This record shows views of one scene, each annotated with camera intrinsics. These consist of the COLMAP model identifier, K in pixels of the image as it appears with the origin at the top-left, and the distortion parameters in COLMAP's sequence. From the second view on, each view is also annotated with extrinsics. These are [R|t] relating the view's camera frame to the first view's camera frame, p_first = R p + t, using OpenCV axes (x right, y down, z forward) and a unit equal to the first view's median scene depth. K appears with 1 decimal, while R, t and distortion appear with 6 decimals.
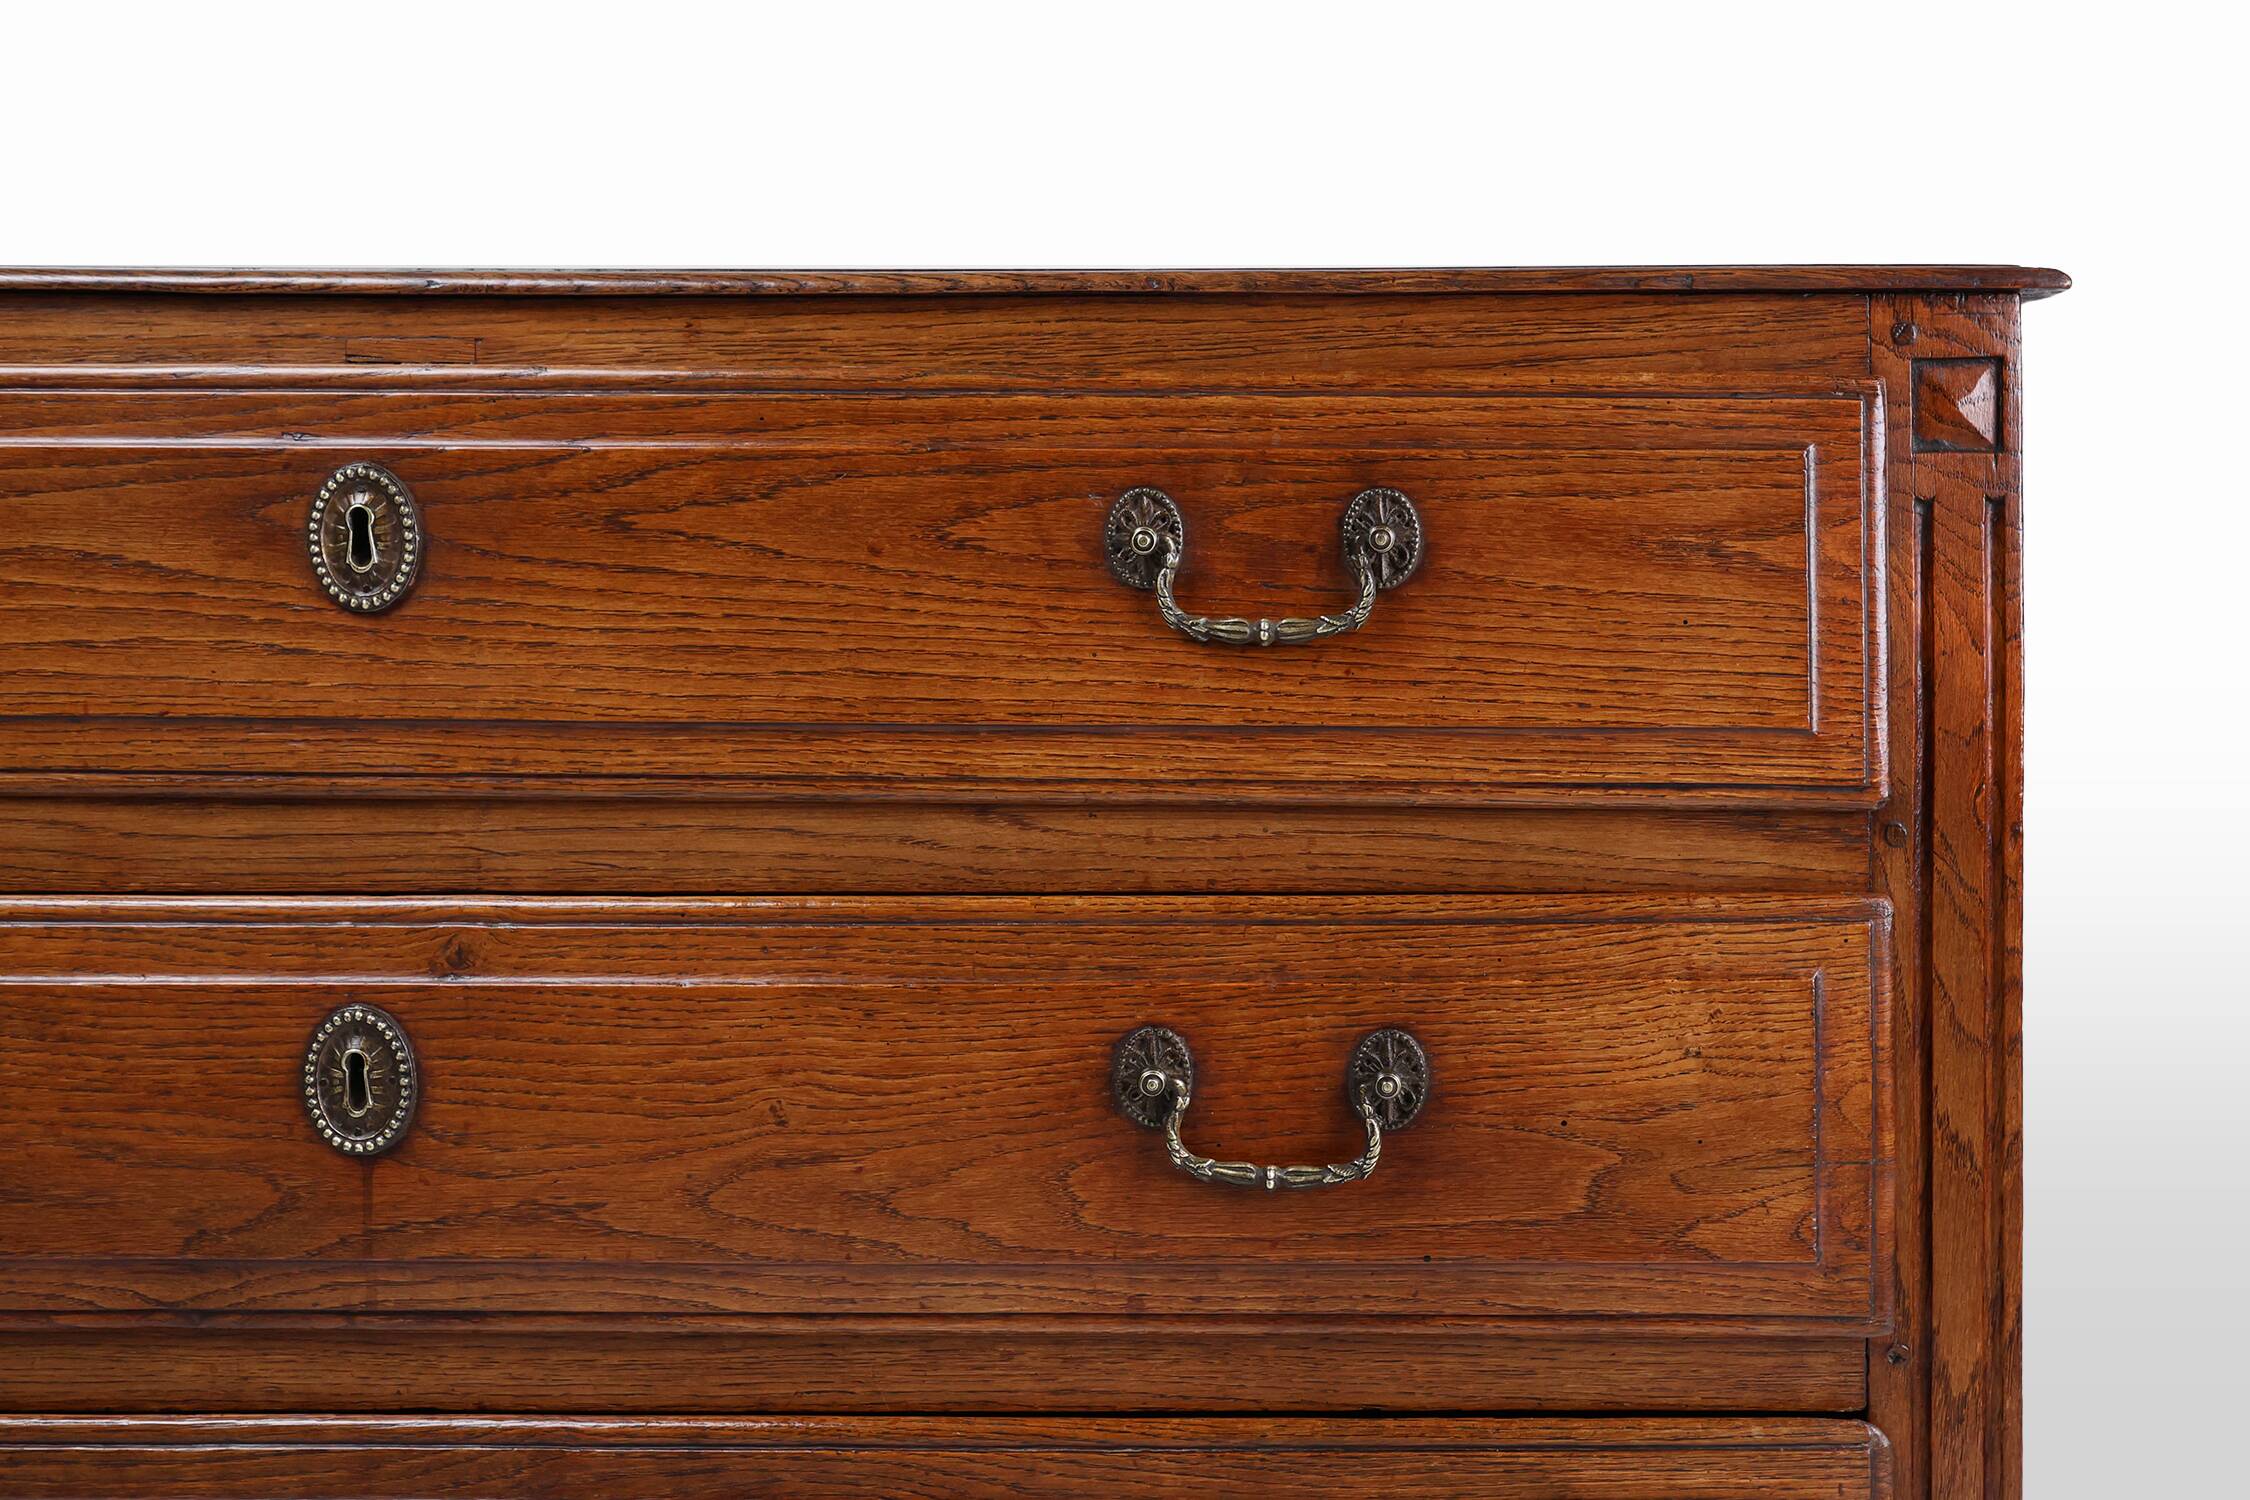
lens RADIAL K [[5627.3, 0, 1074.7], [0, 5627.3, 683.3], [0, 0, 1]] dist [0.114316, 0.000000]
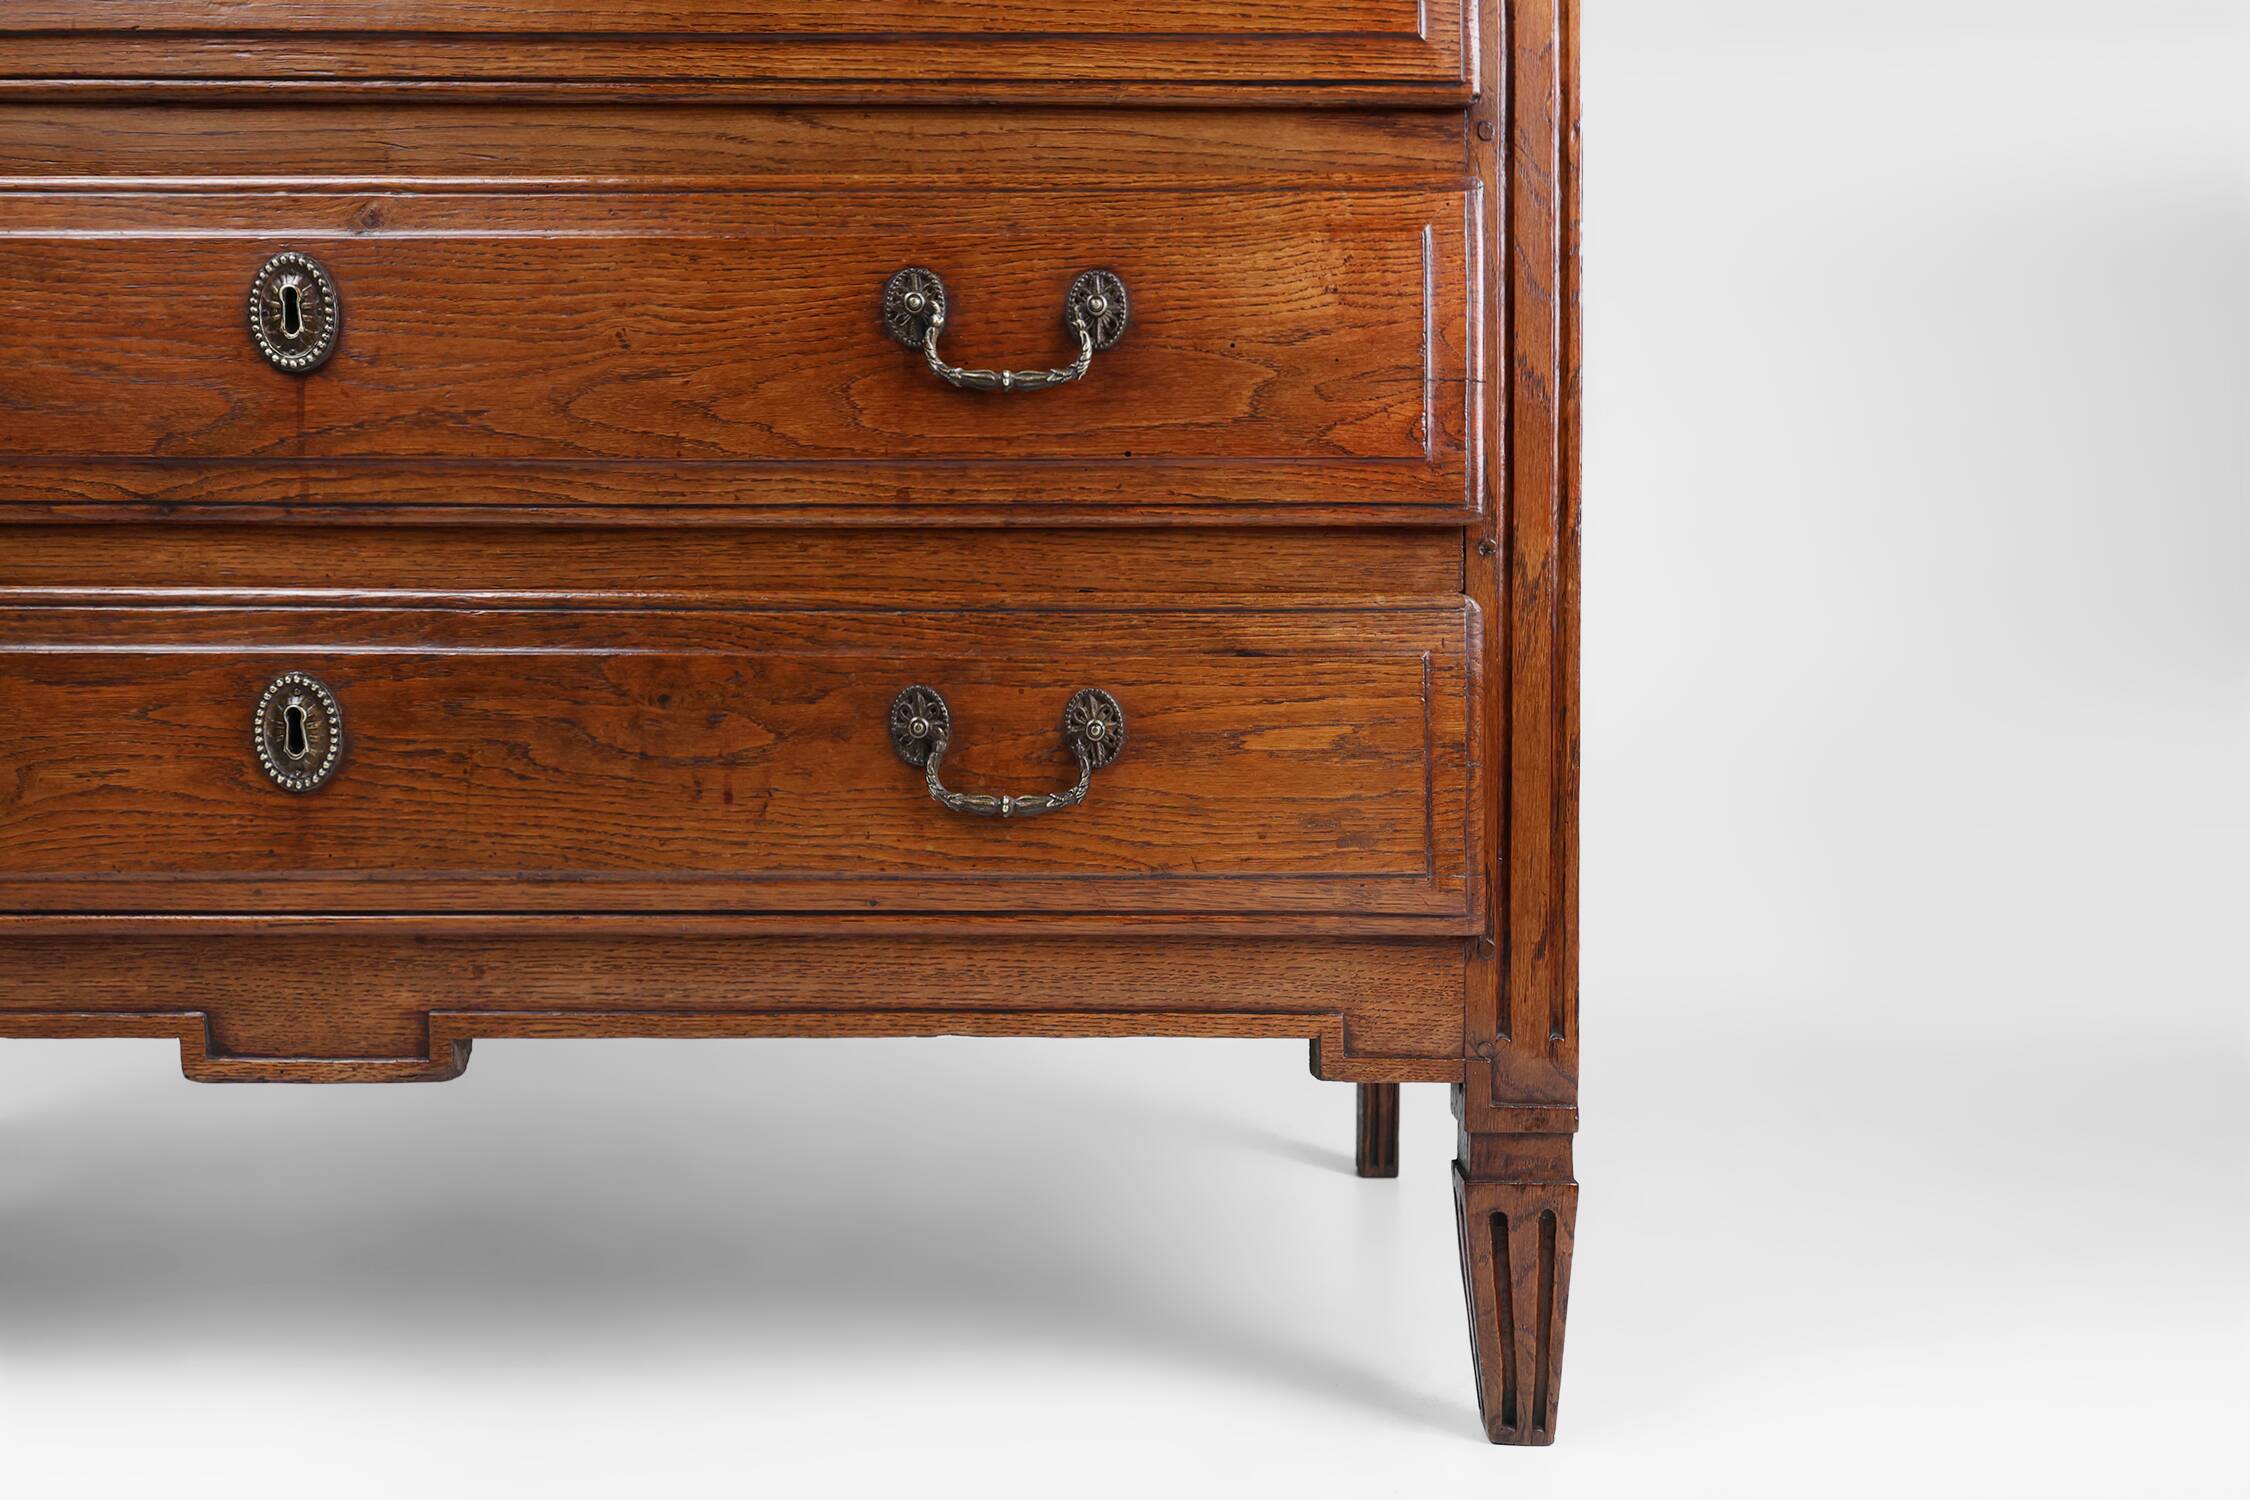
lens RADIAL K [[4364.0, 0, 1142.8], [0, 4364.0, 1013.9], [0, 0, 1]] dist [0.021940, 0.000000]
pose [[0.997856, -0.005645, 0.065203, -0.000180], [0.005007, 0.999938, 0.009950, 0.220268], [-0.065255, -0.009602, 0.997822, -0.002323]]
